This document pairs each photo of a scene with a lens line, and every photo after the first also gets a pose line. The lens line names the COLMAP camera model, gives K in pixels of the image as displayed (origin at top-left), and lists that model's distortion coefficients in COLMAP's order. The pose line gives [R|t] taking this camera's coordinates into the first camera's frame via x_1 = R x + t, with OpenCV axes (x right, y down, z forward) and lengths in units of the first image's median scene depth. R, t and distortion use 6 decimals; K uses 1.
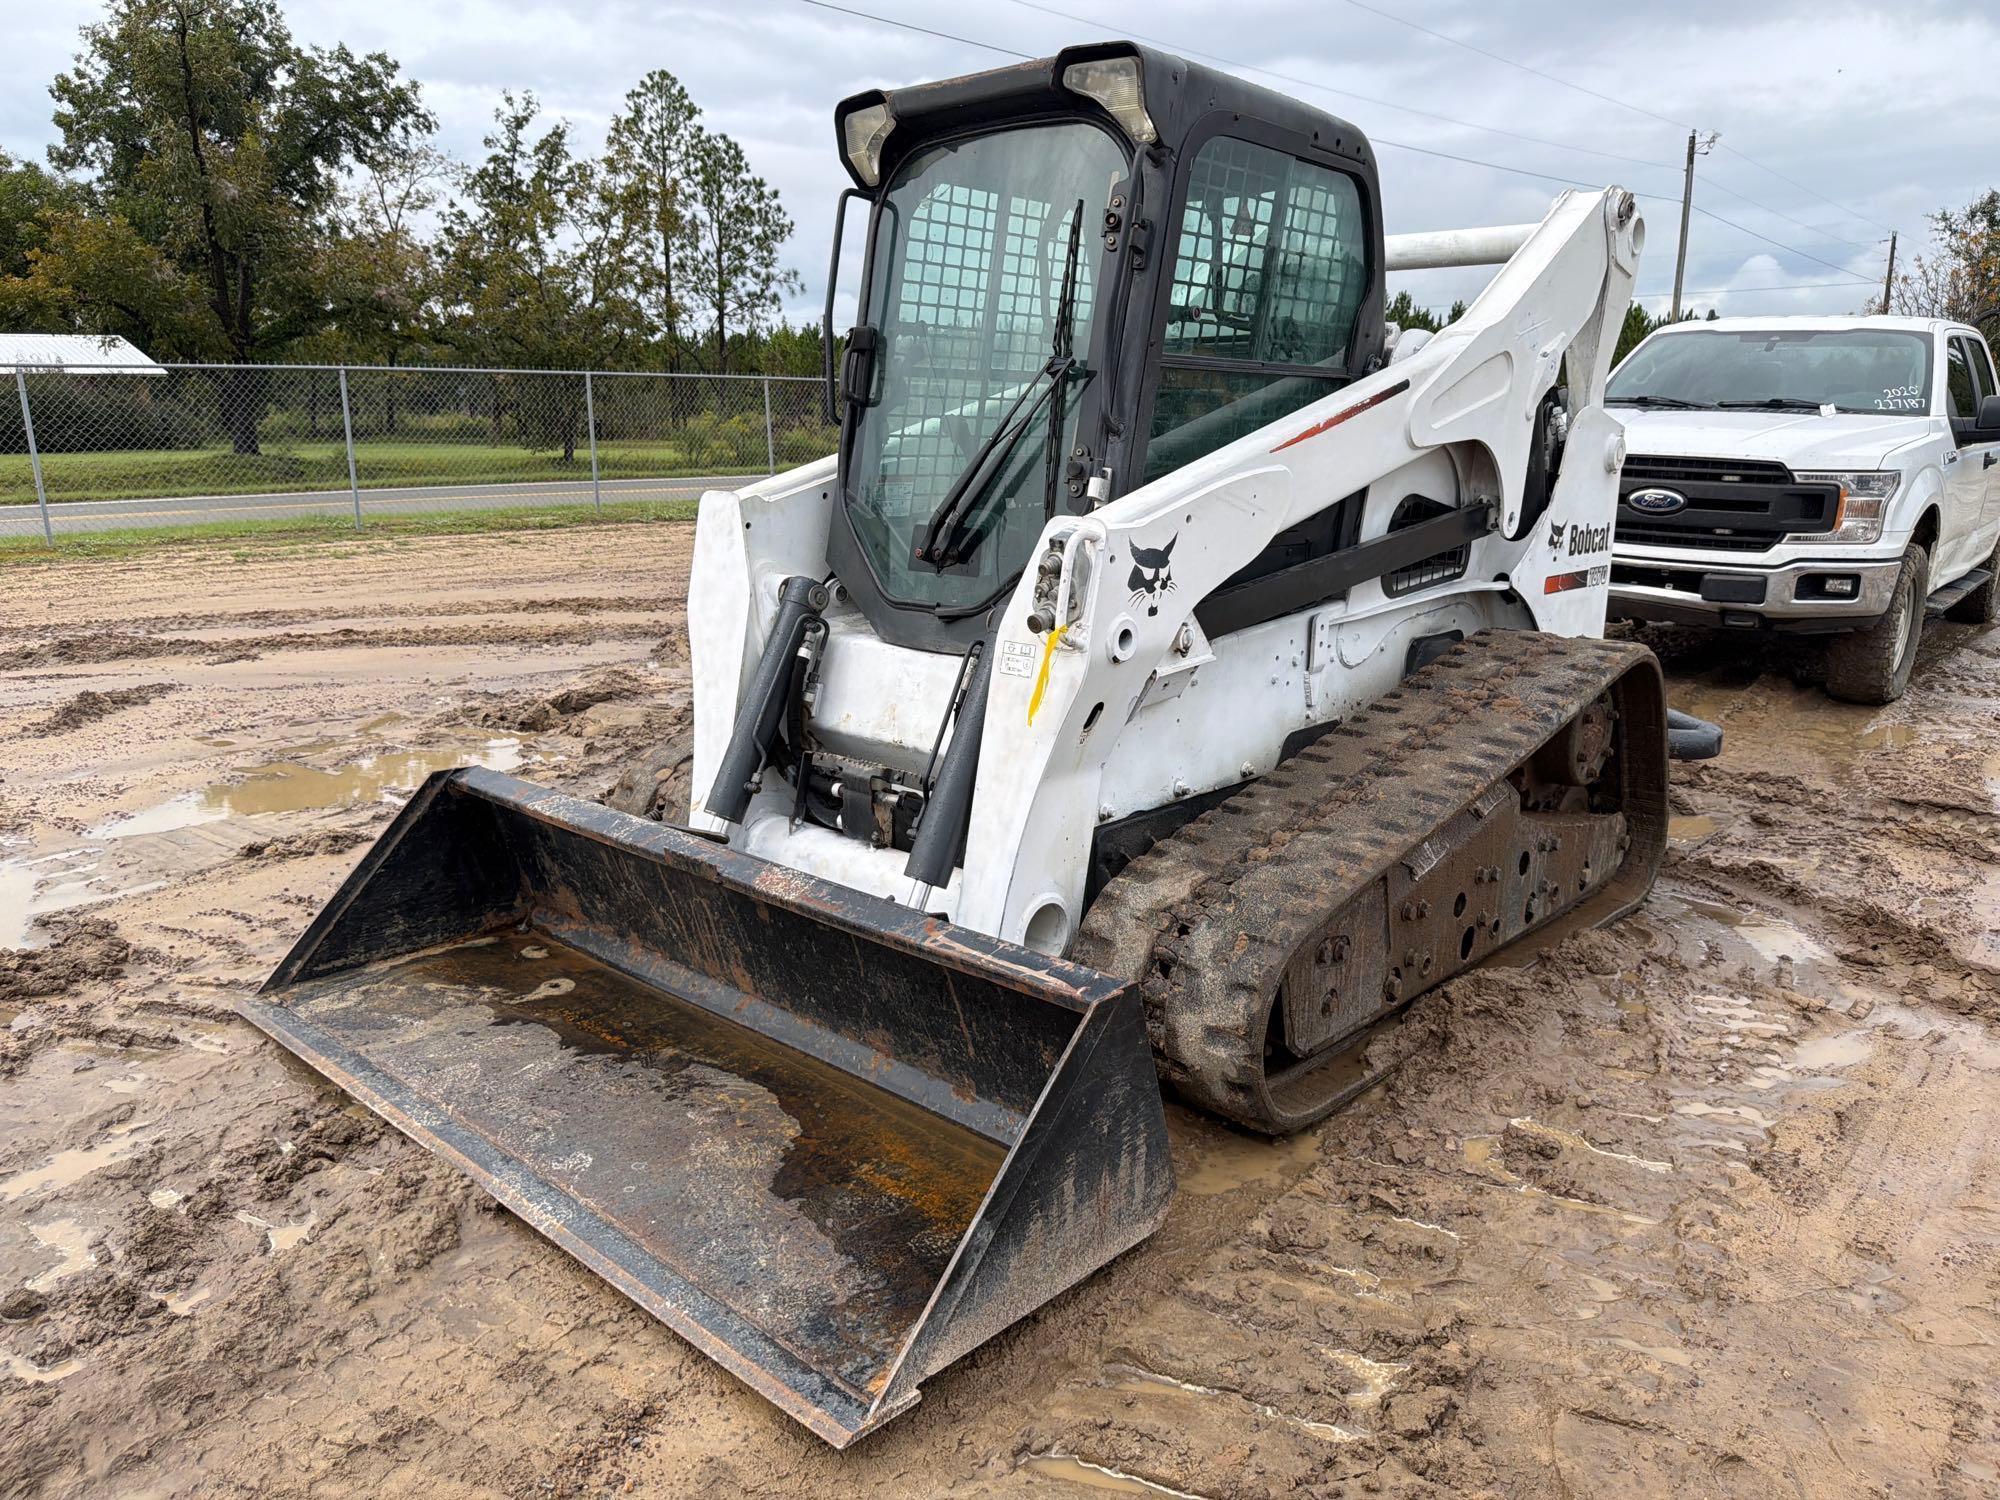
lens RADIAL K [[1423.9, 0, 994.5], [0, 1423.9, 748.6], [0, 0, 1]] dist [0.039234, -0.049540]
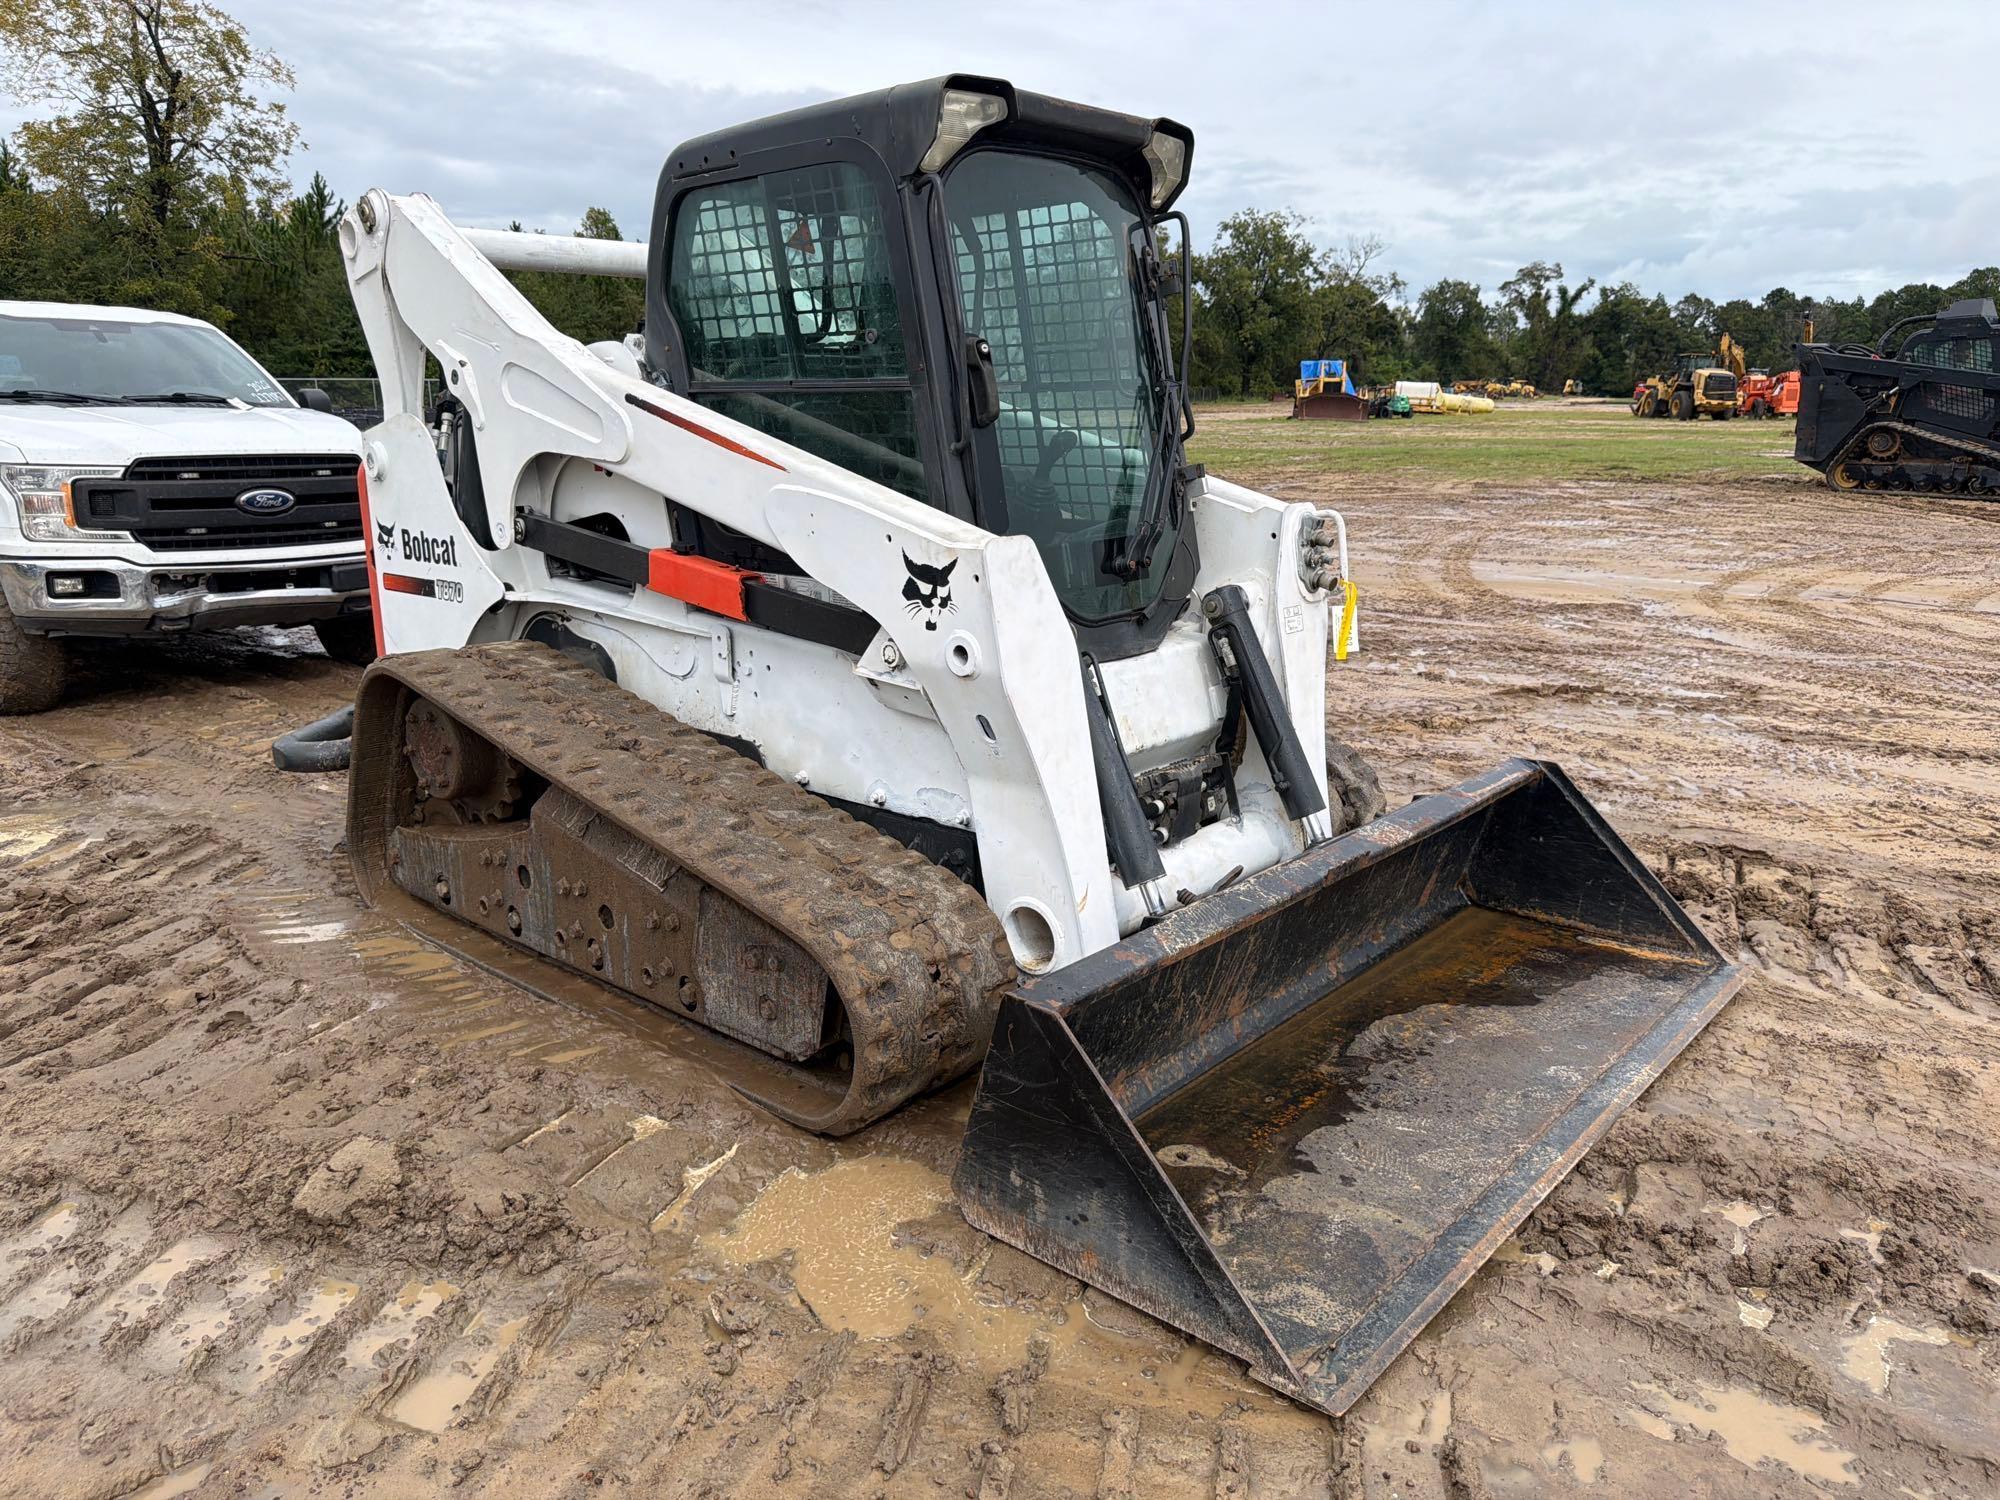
lens RADIAL K [[1423.9, 0, 984.6], [0, 1423.9, 757.6], [0, 0, 1]] dist [0.039234, -0.049540]
pose [[-0.022298, -0.251686, 0.967552, -1.060960], [0.229187, 0.940733, 0.249991, -0.281000], [-0.973127, 0.227325, 0.036707, 1.062485]]
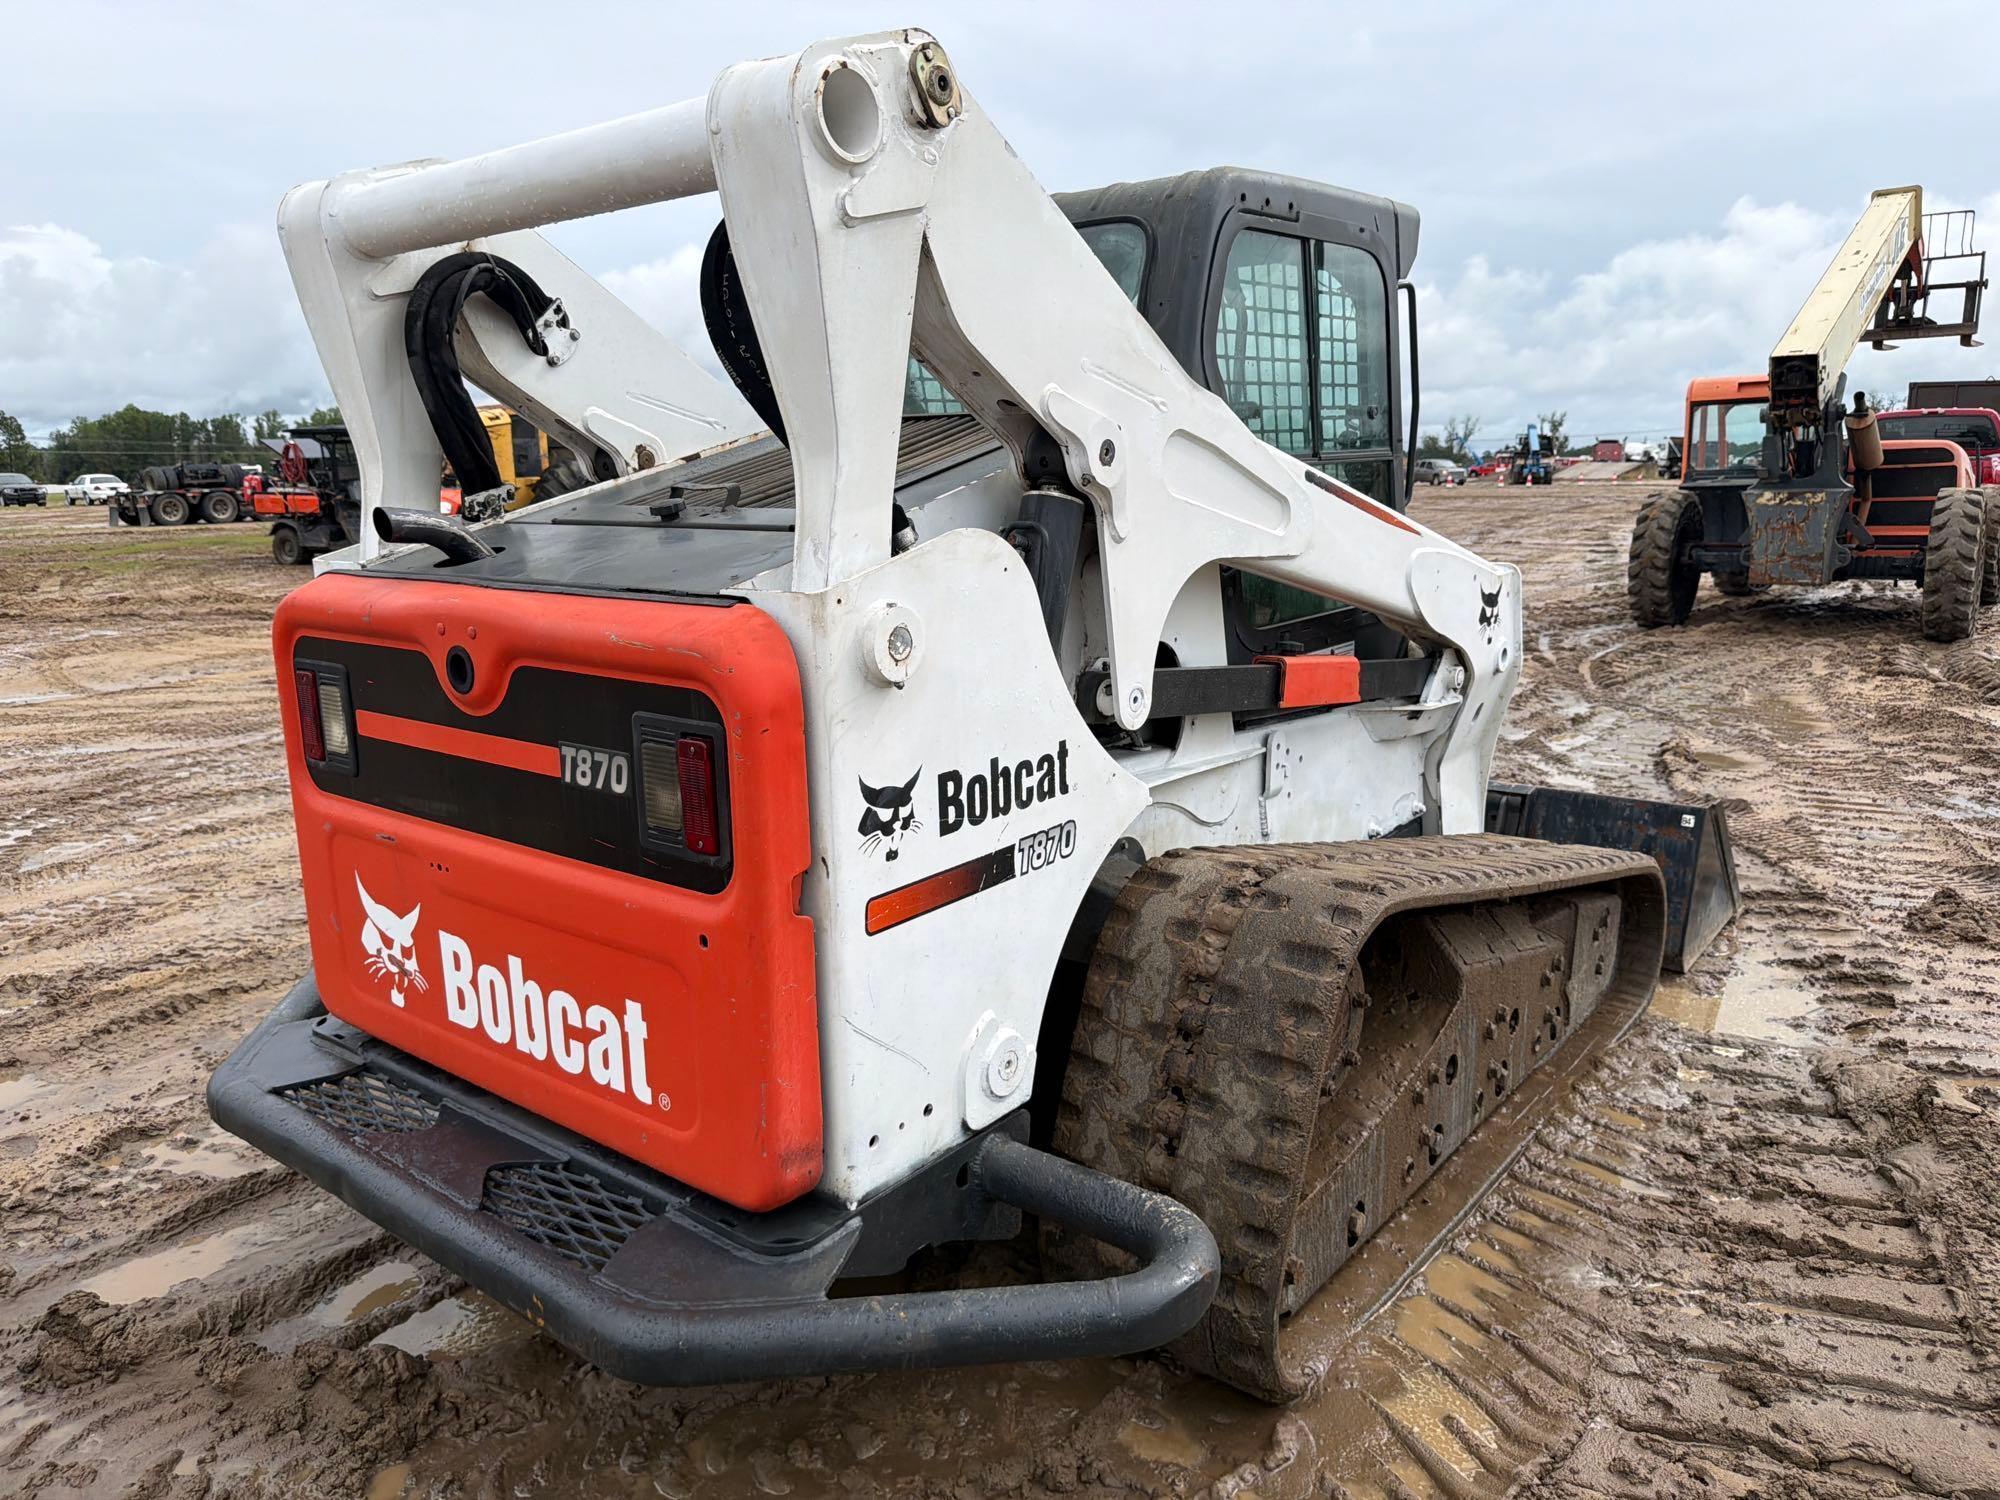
lens RADIAL K [[1423.9, 0, 984.0], [0, 1423.9, 745.2], [0, 0, 1]] dist [0.039234, -0.049540]
pose [[-0.996618, 0.032418, -0.075514, 0.292812], [-0.002015, 0.908986, 0.416821, -0.536375], [0.082154, 0.415563, -0.905846, 2.125131]]
